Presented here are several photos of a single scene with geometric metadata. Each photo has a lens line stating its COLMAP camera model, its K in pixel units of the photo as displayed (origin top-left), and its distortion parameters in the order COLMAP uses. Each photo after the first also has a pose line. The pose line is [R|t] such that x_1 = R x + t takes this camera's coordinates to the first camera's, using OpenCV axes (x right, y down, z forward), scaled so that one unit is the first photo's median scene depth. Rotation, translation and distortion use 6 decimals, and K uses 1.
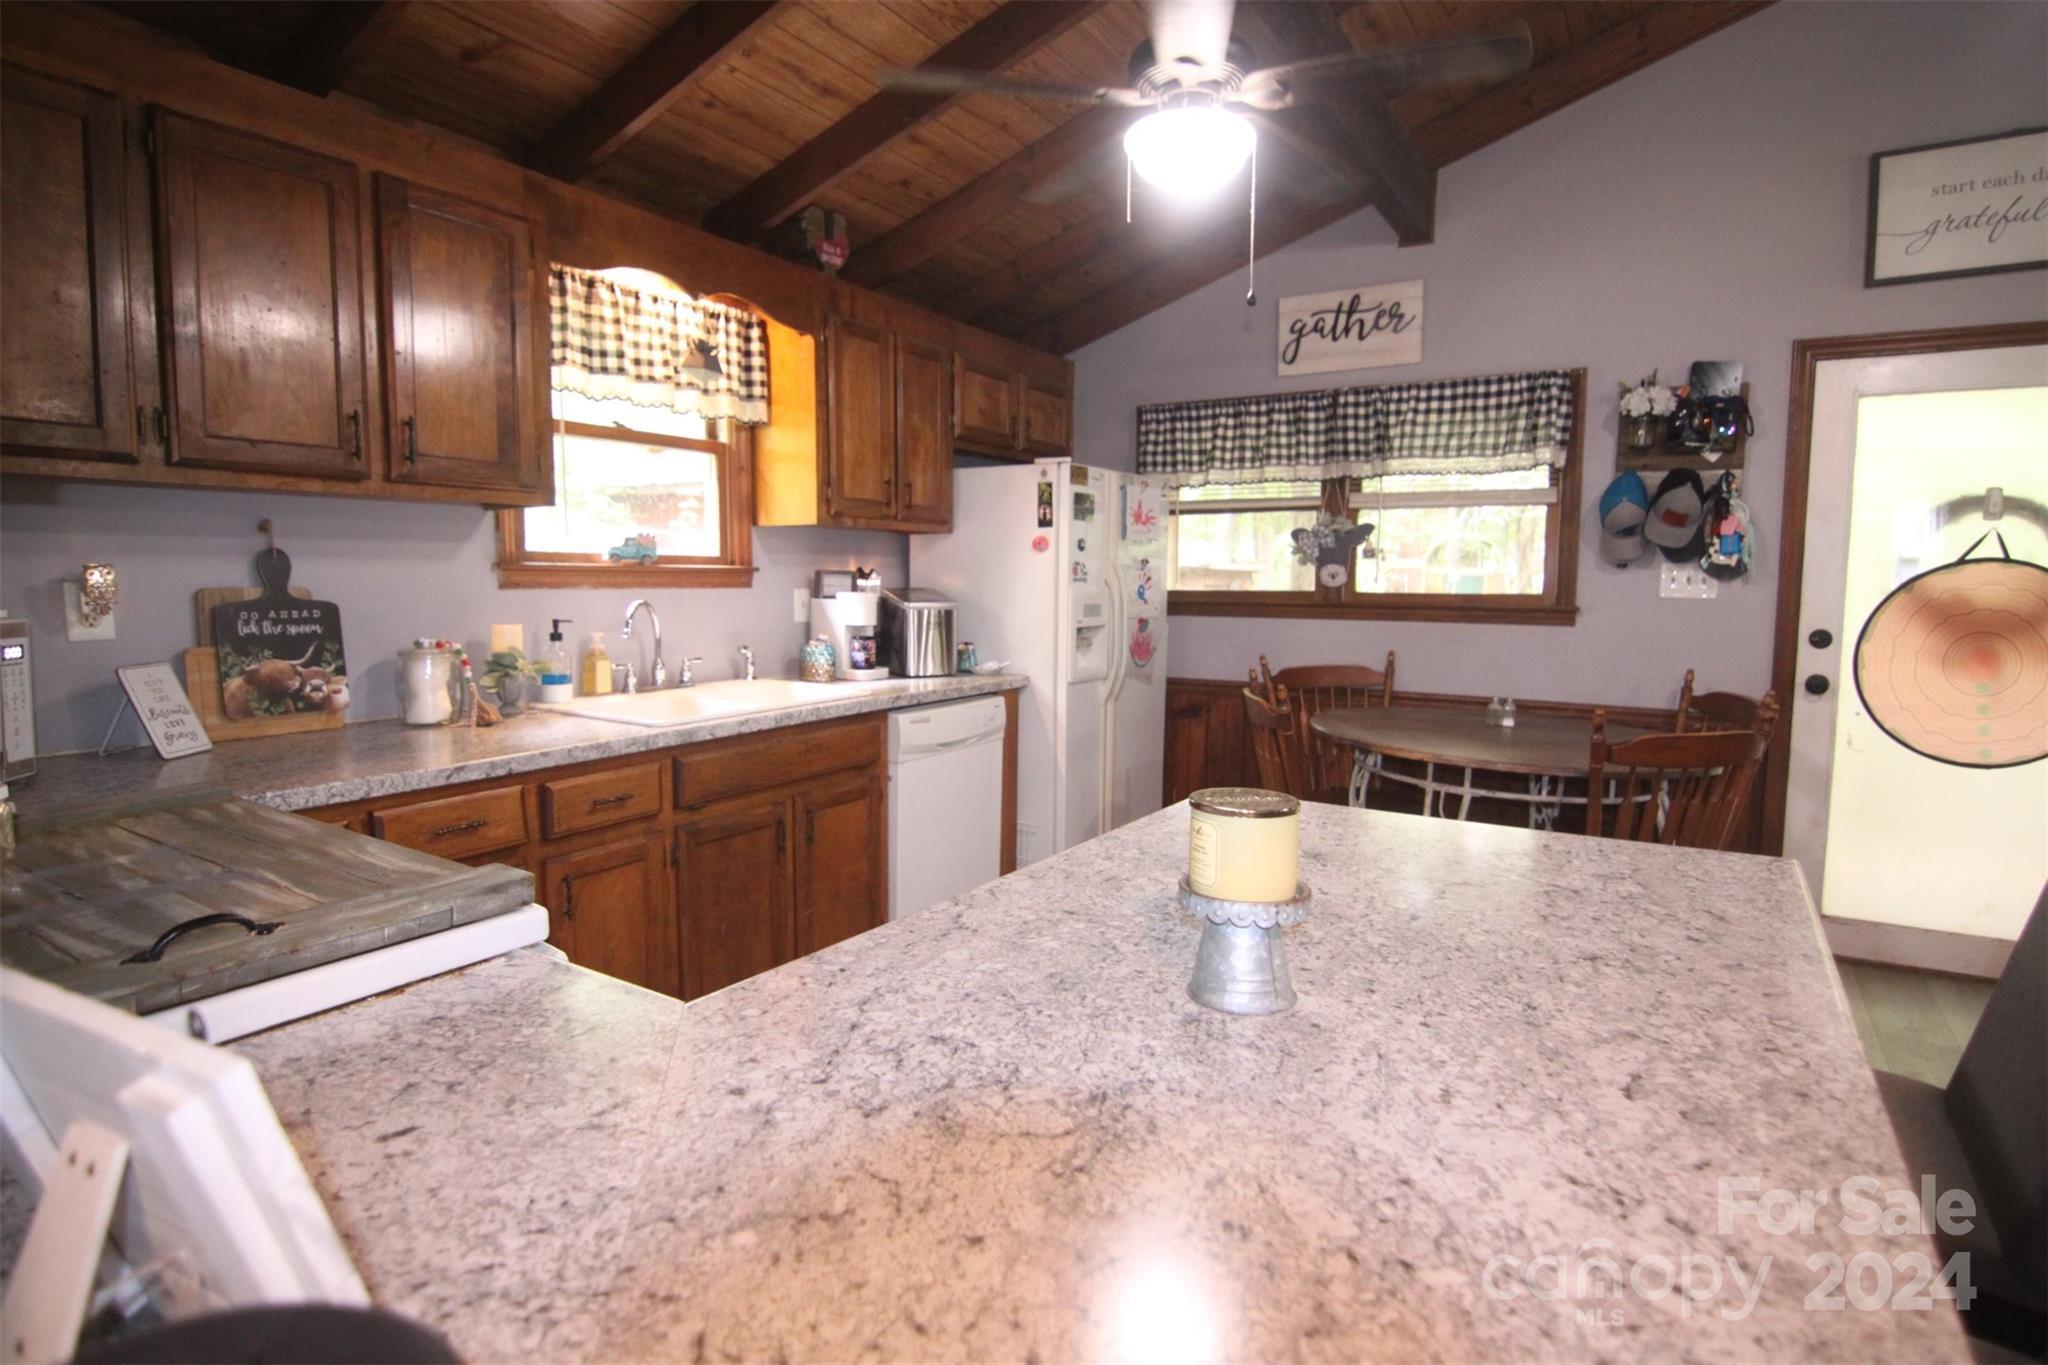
lens RADIAL K [[1051.8, 0, 1029.1], [0, 1051.8, 669.8], [0, 0, 1]] dist [-0.004678, -0.012112]
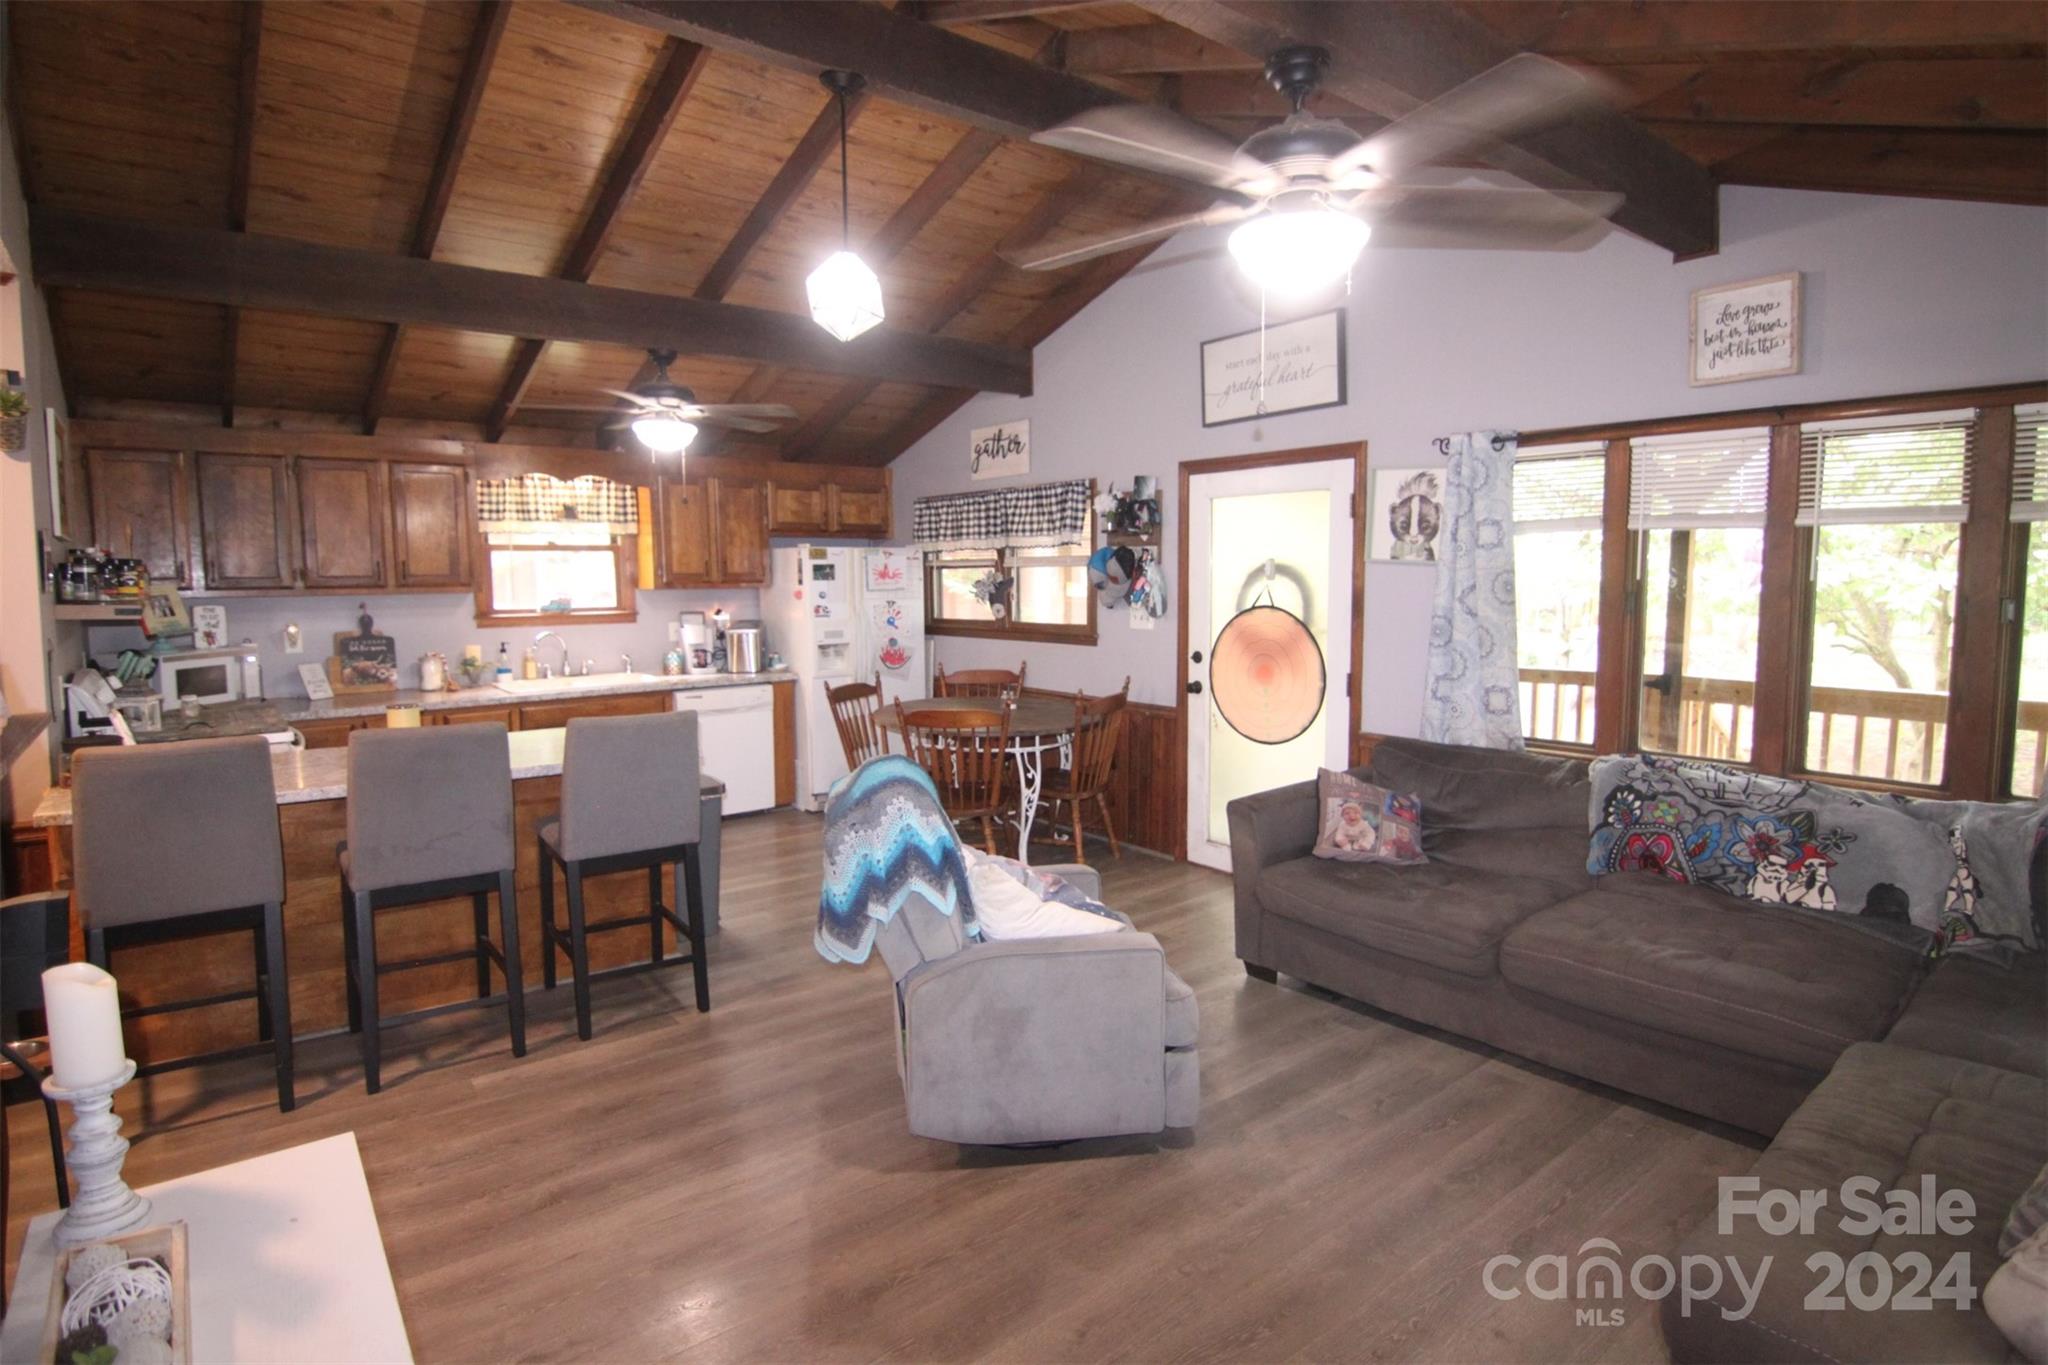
lens RADIAL K [[1051.8, 0, 1028.7], [0, 1051.8, 668.8], [0, 0, 1]] dist [-0.004678, -0.012112]
pose [[0.944079, 0.014547, -0.329398, 1.023269], [-0.013782, 0.999894, 0.004659, -0.016411], [0.329431, 0.000142, 0.944180, -0.521191]]
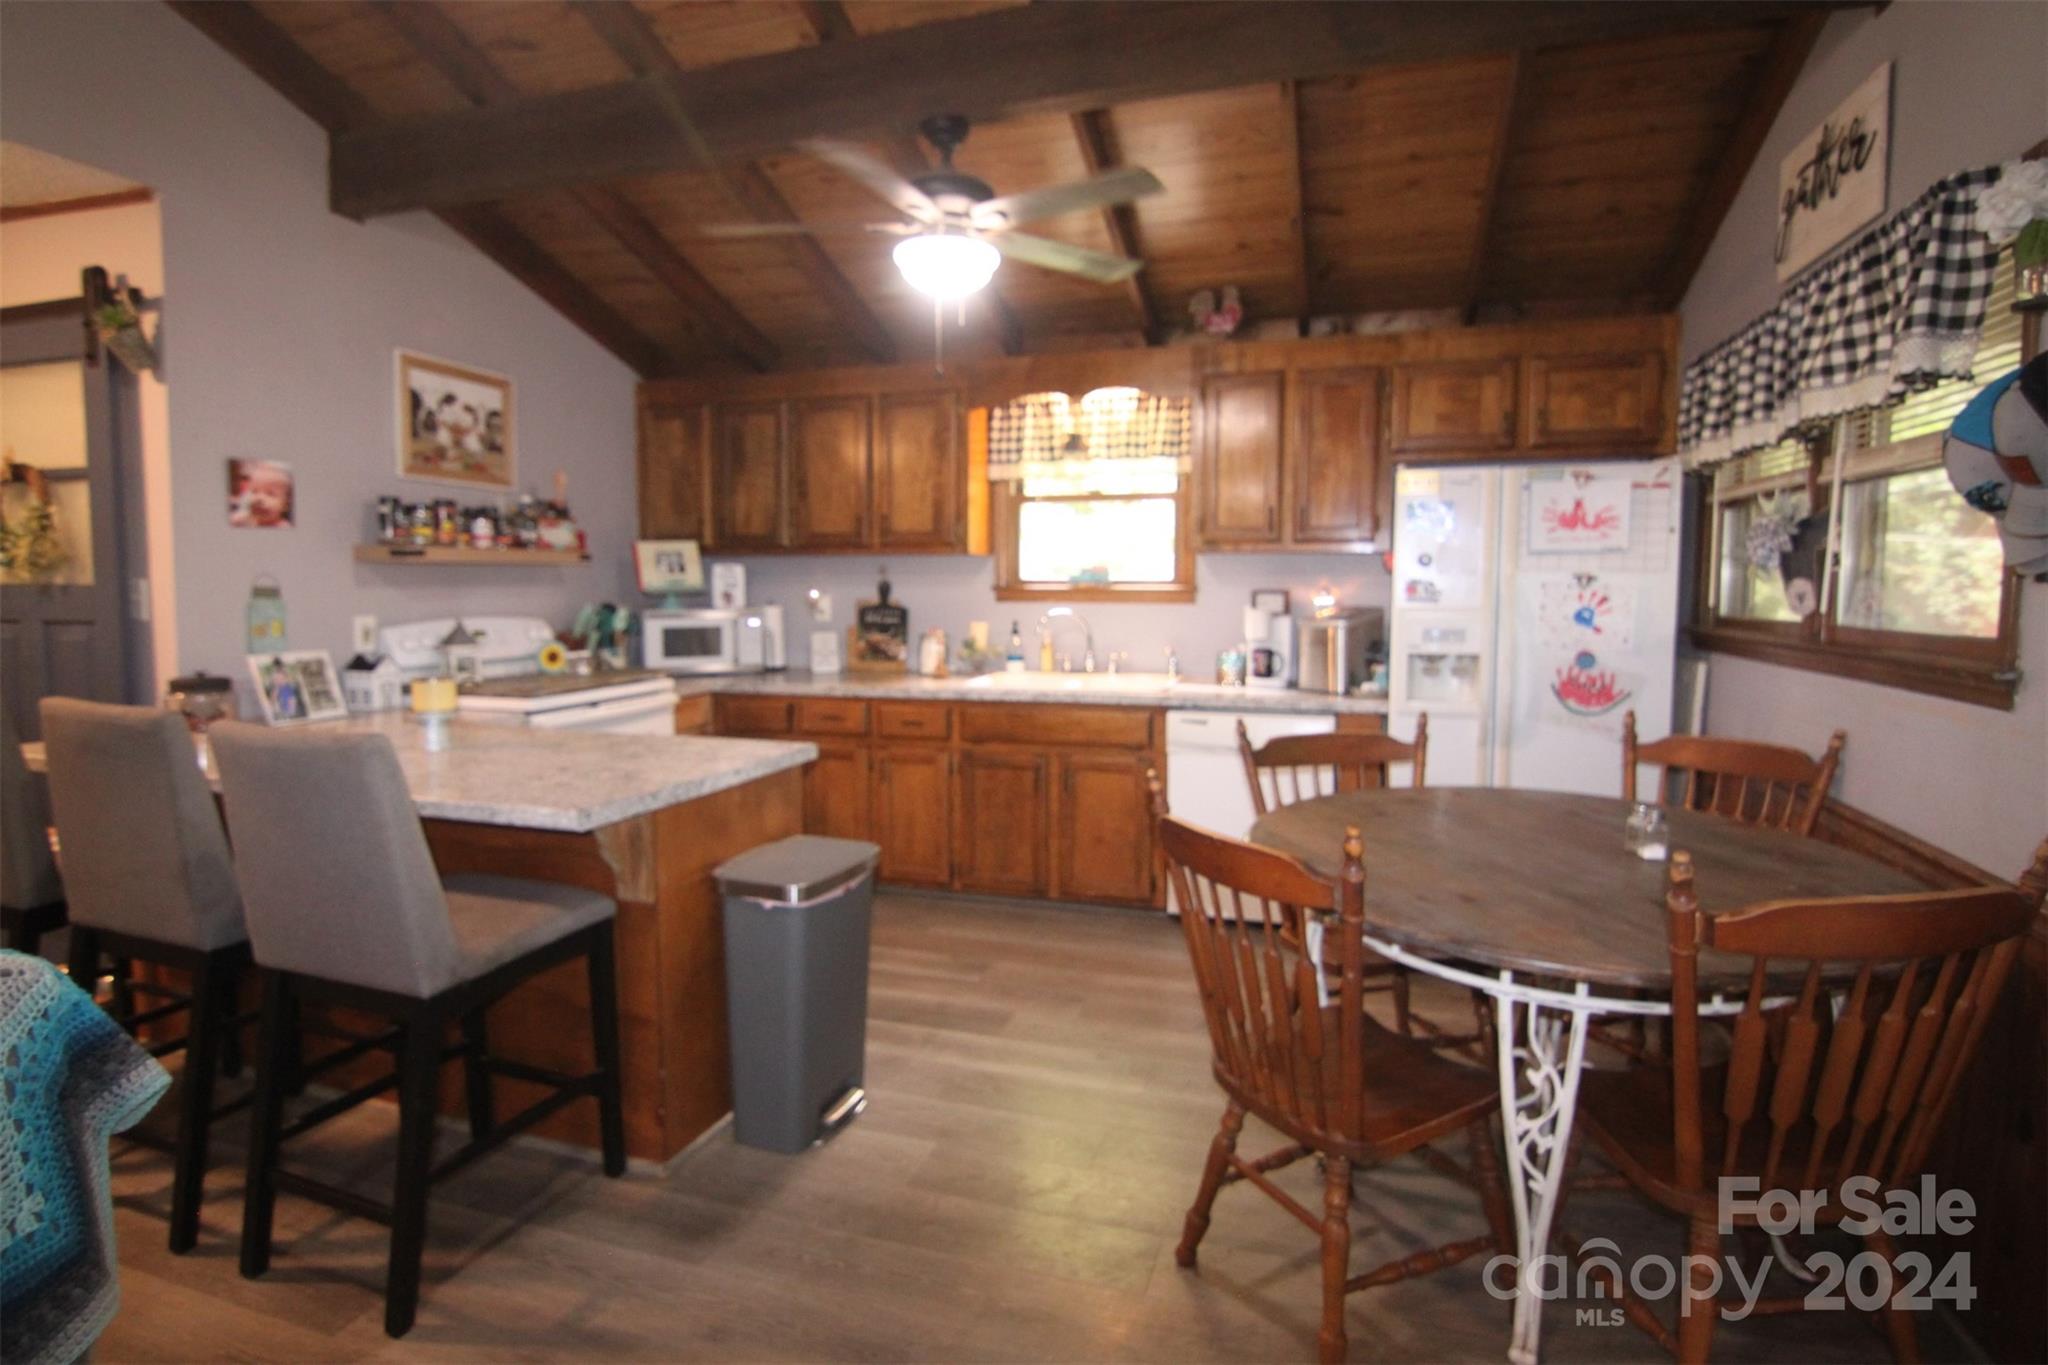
lens RADIAL K [[1051.8, 0, 1027.5], [0, 1051.8, 665.8], [0, 0, 1]] dist [-0.004678, -0.012112]
pose [[0.244087, 0.069555, -0.967256, 0.935175], [-0.086176, 0.995034, 0.049806, -0.051681], [0.965917, 0.071197, 0.248869, 0.522670]]
